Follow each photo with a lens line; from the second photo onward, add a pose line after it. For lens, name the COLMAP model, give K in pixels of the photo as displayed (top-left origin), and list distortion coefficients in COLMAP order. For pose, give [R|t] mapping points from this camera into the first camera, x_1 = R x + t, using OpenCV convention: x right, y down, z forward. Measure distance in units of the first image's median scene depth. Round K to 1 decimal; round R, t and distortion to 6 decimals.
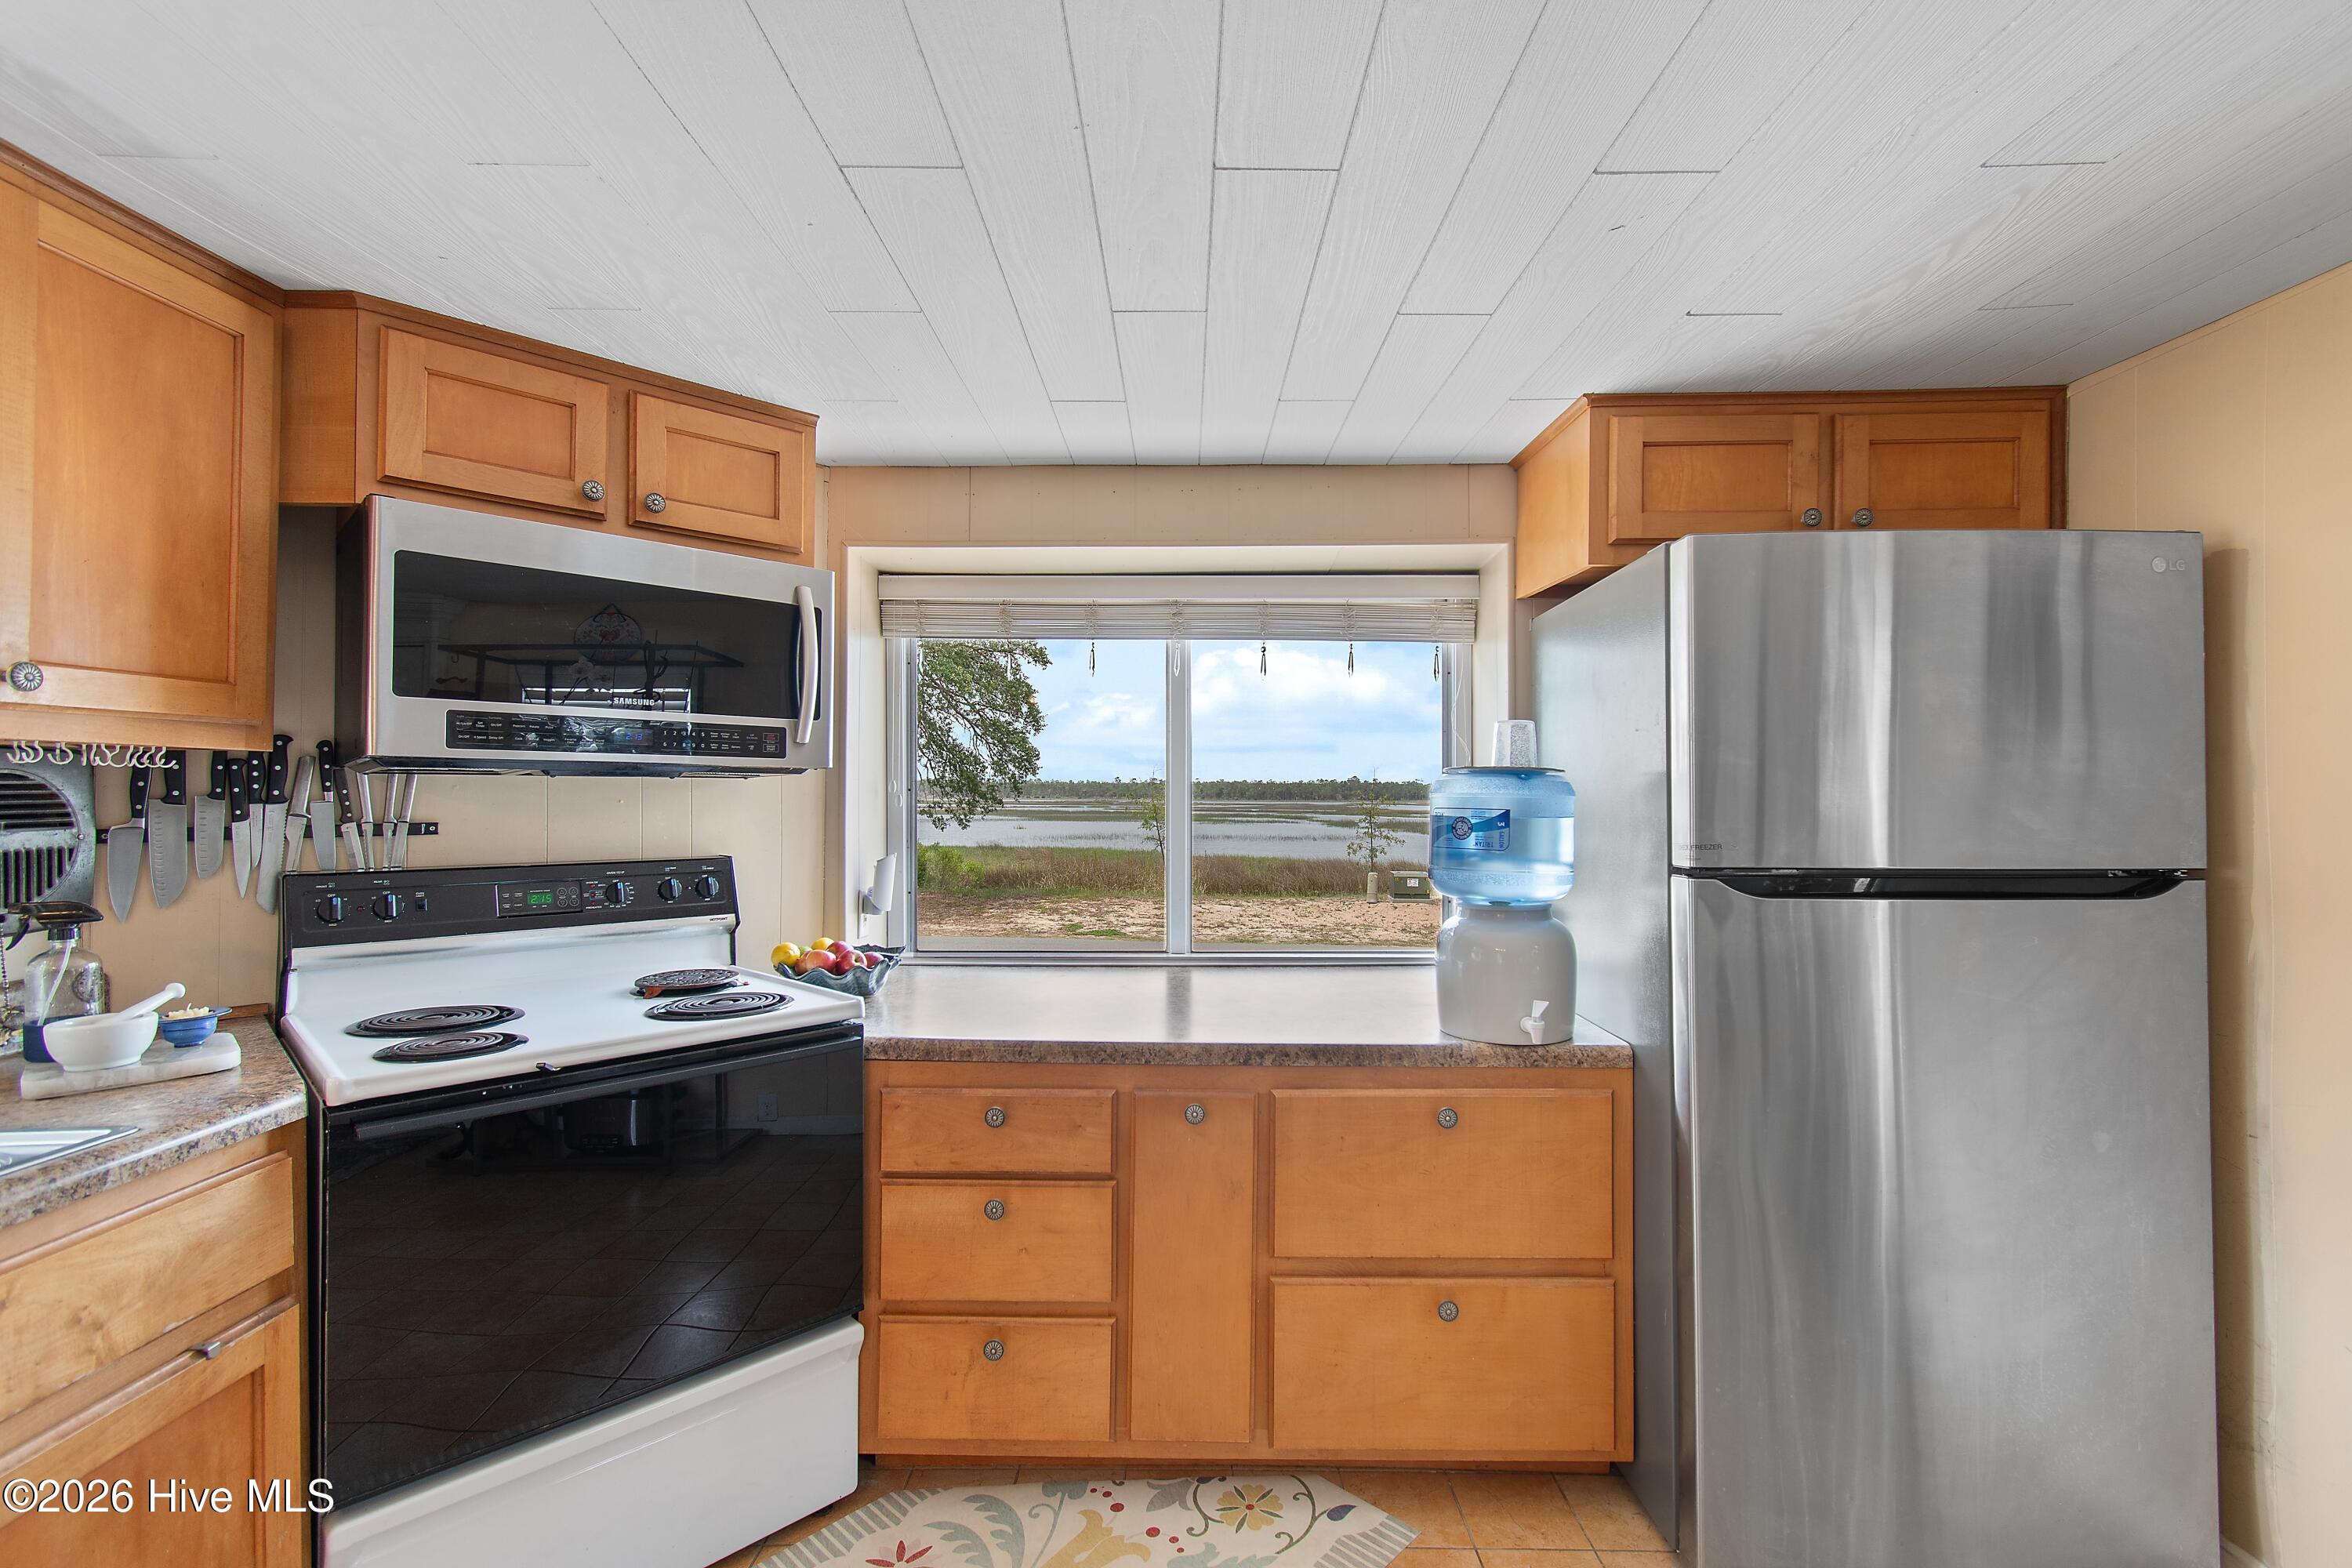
lens RADIAL K [[1037.2, 0, 1181.2], [0, 1037.2, 784.3], [0, 0, 1]] dist [0.003119, -0.001079]
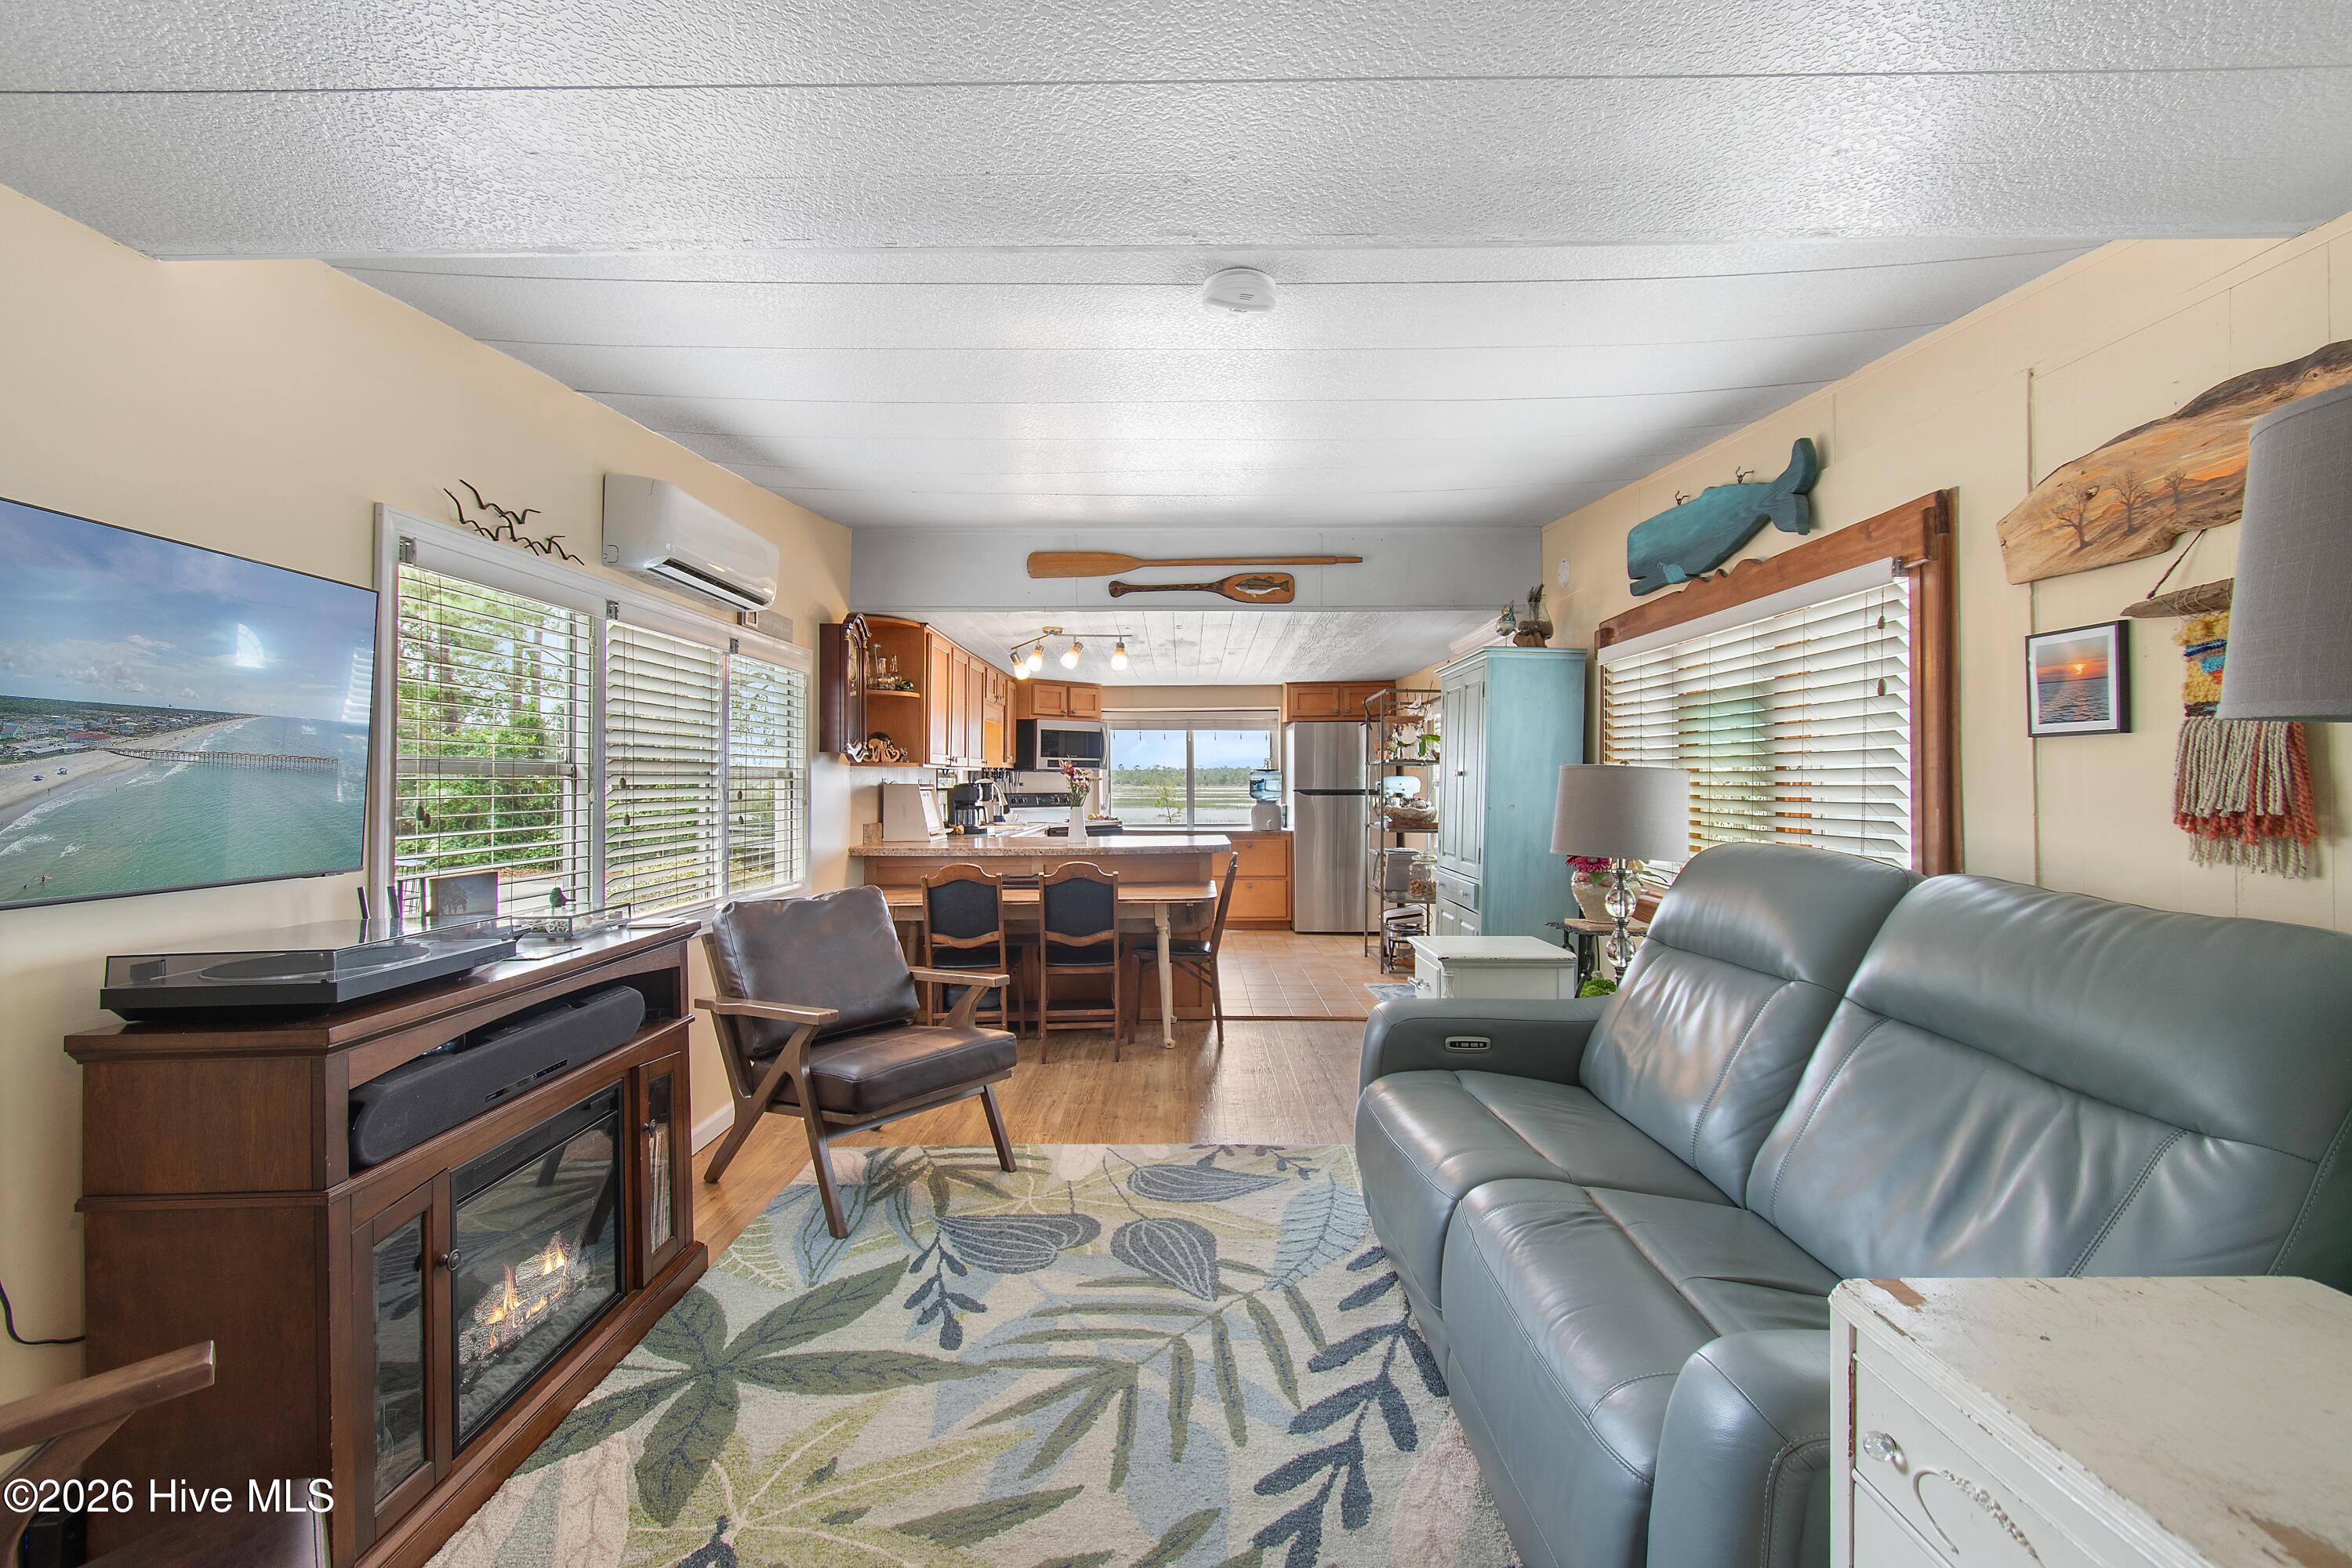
lens RADIAL K [[1037.2, 0, 1181.2], [0, 1037.2, 784.3], [0, 0, 1]] dist [0.003119, -0.001079]
pose [[0.999985, -0.005175, -0.001785, -0.038215], [0.005196, 0.999911, 0.012257, -0.009168], [0.001721, -0.012266, 0.999923, -3.586591]]
